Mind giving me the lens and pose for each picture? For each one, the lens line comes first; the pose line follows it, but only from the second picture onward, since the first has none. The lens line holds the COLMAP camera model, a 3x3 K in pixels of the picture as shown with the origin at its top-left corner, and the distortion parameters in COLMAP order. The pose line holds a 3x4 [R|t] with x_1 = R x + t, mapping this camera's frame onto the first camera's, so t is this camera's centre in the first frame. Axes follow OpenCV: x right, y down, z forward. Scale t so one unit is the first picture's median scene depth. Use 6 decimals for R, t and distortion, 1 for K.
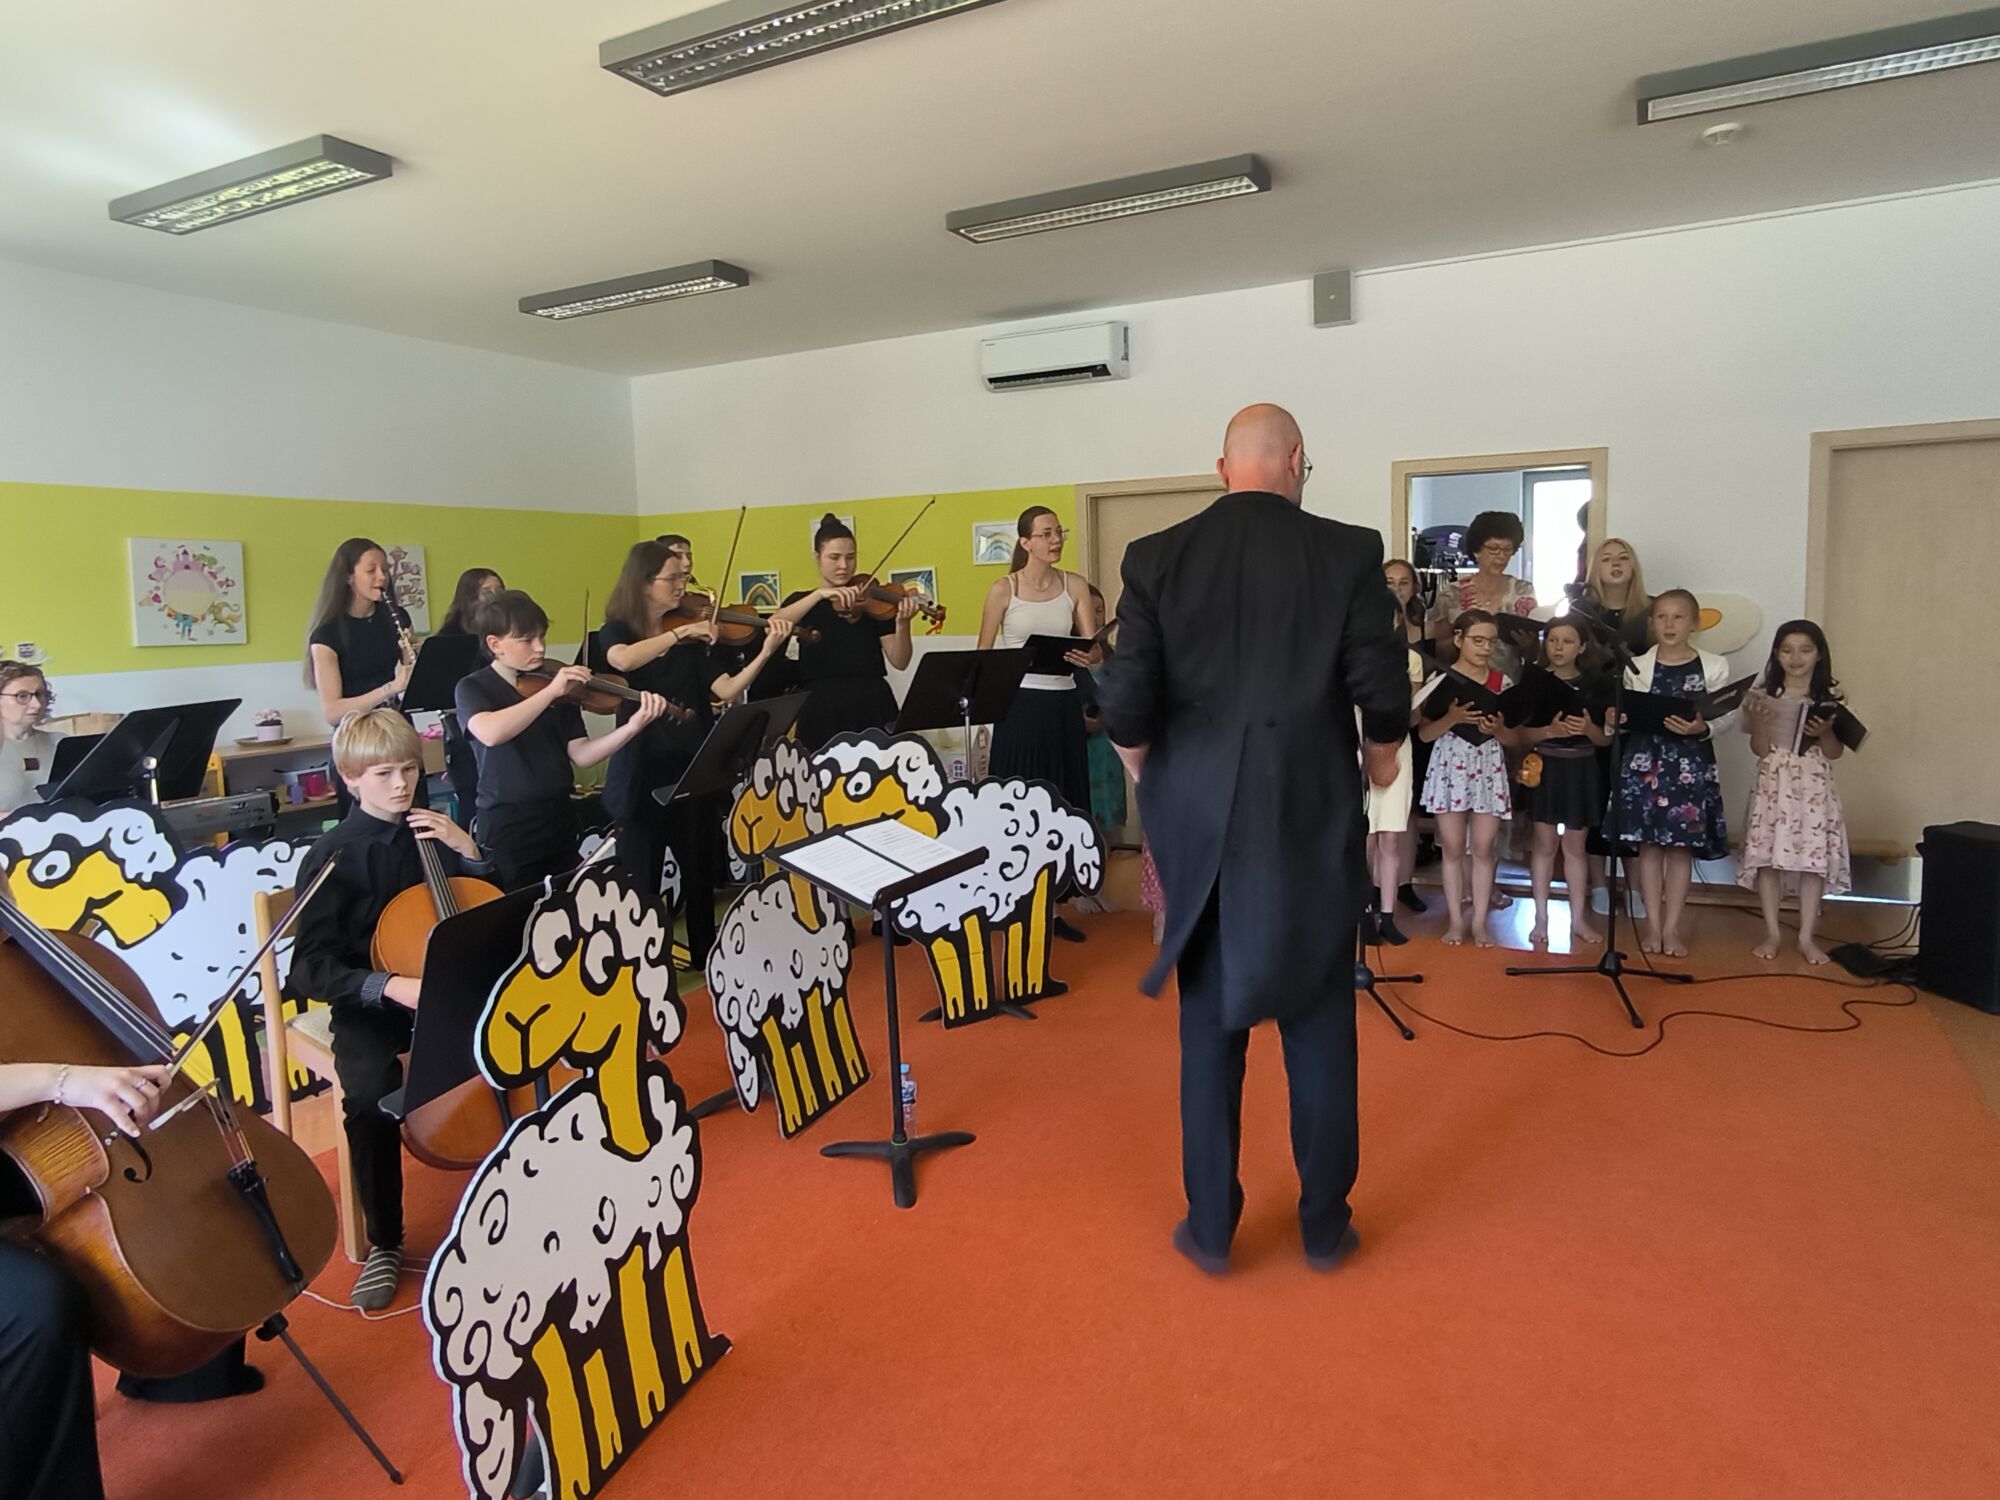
lens RADIAL K [[1238.9, 0, 978.0], [0, 1238.9, 715.1], [0, 0, 1]] dist [-0.034111, 0.031251]
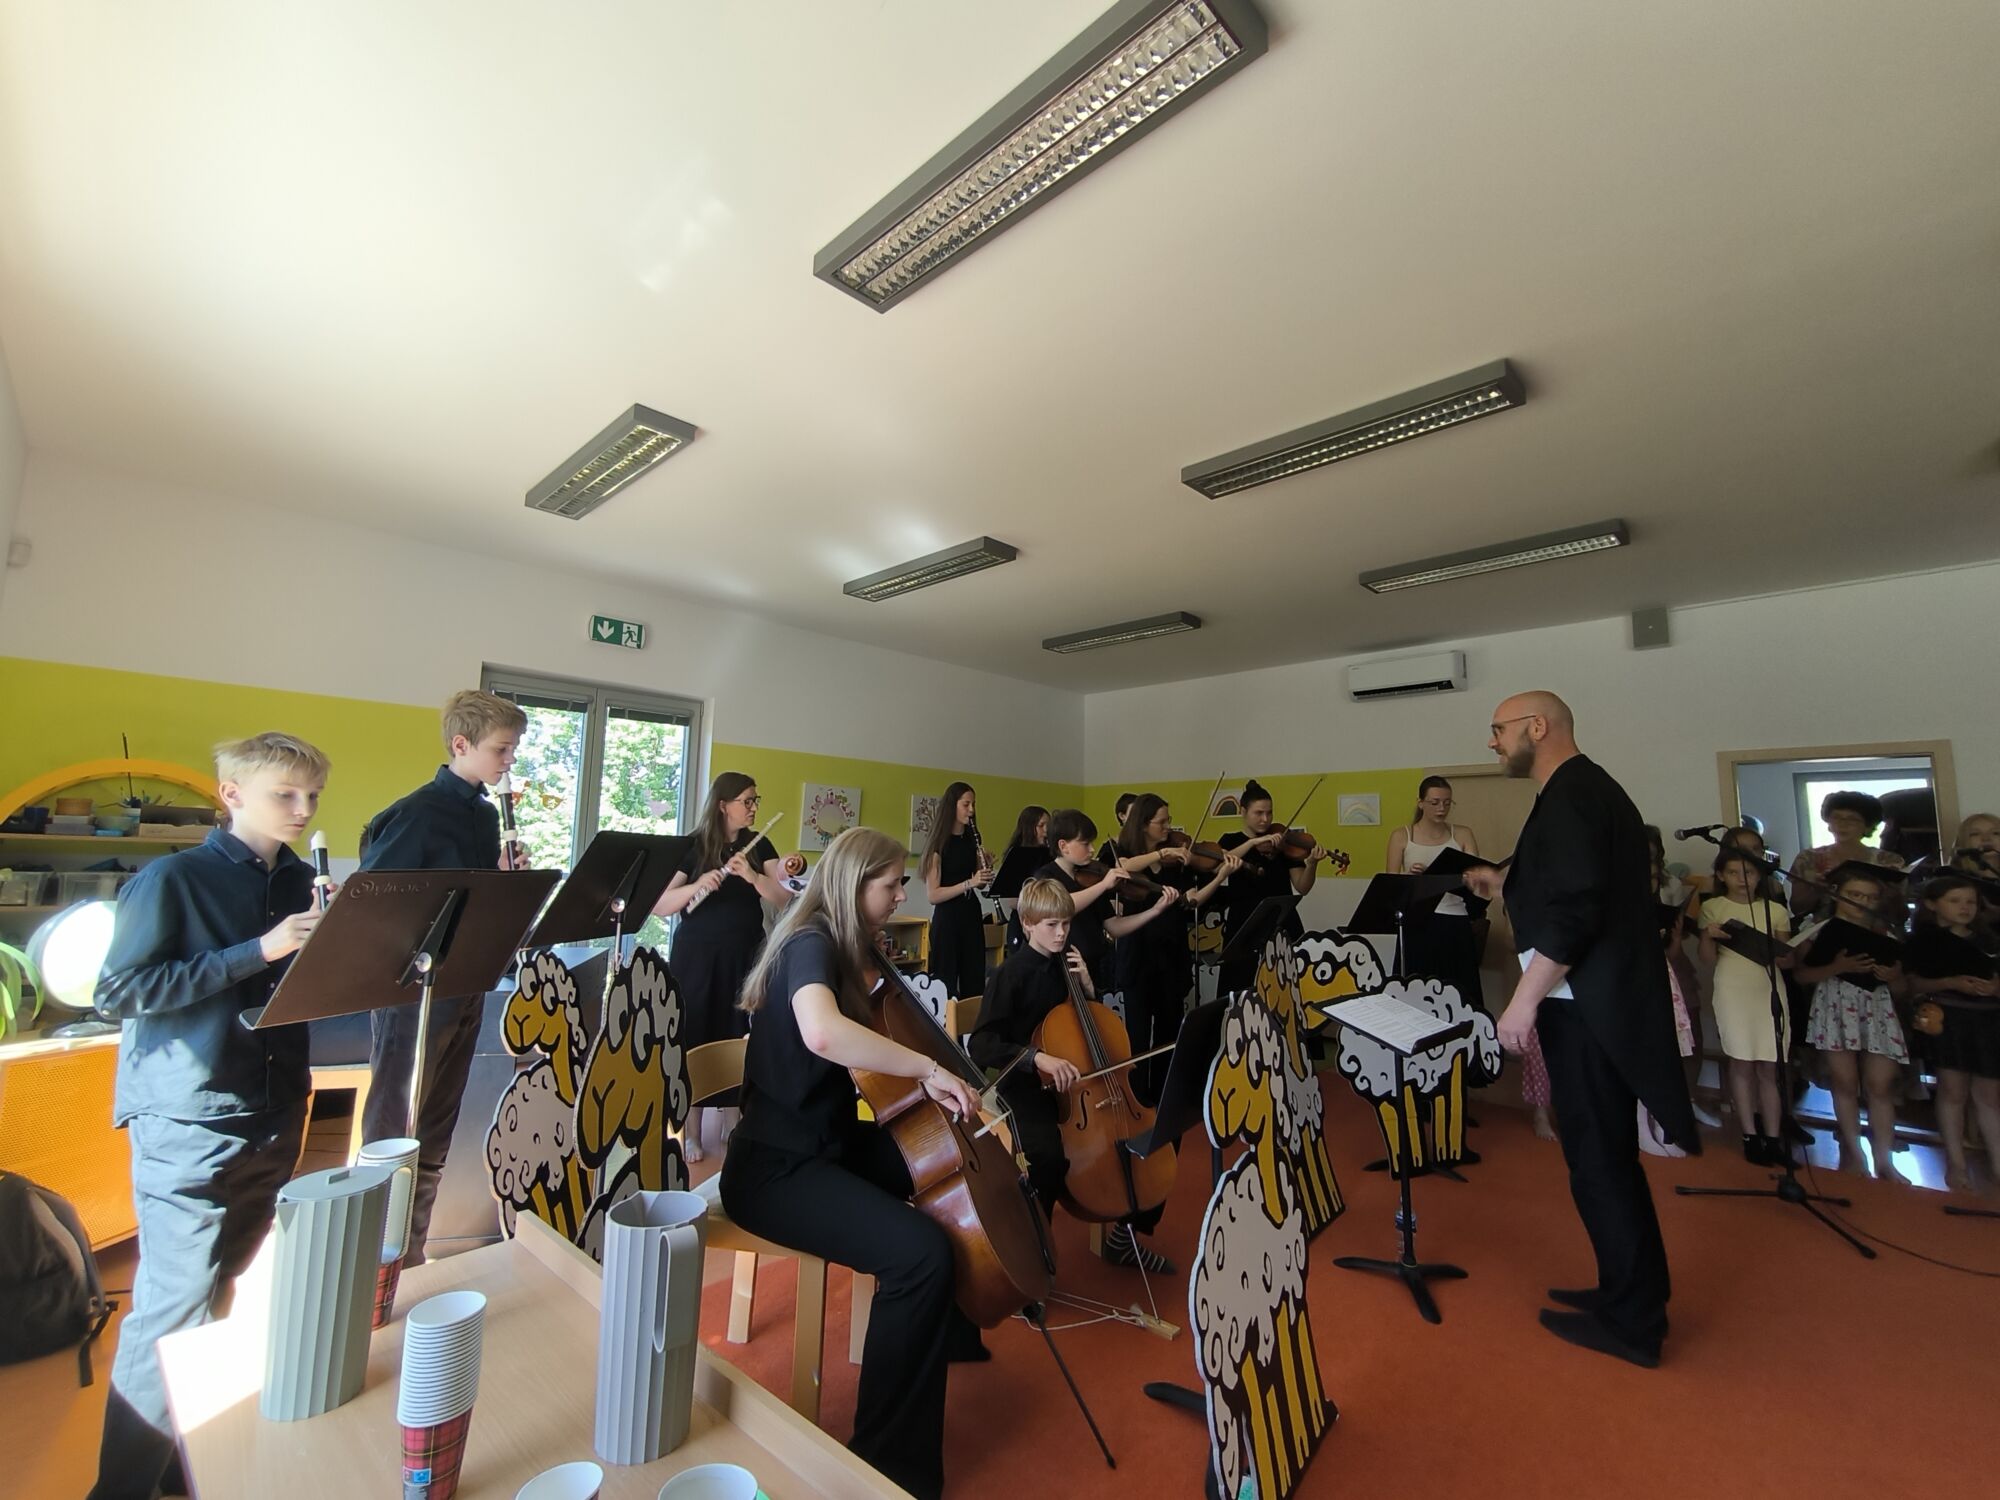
lens RADIAL K [[874.4, 0, 1015.0], [0, 874.4, 736.9], [0, 0, 1]] dist [-0.028213, 0.025712]
pose [[0.957836, 0.012049, -0.287062, -0.188768], [-0.077365, 0.973034, -0.217301, 0.051775], [0.276702, 0.230347, 0.932939, -0.030619]]
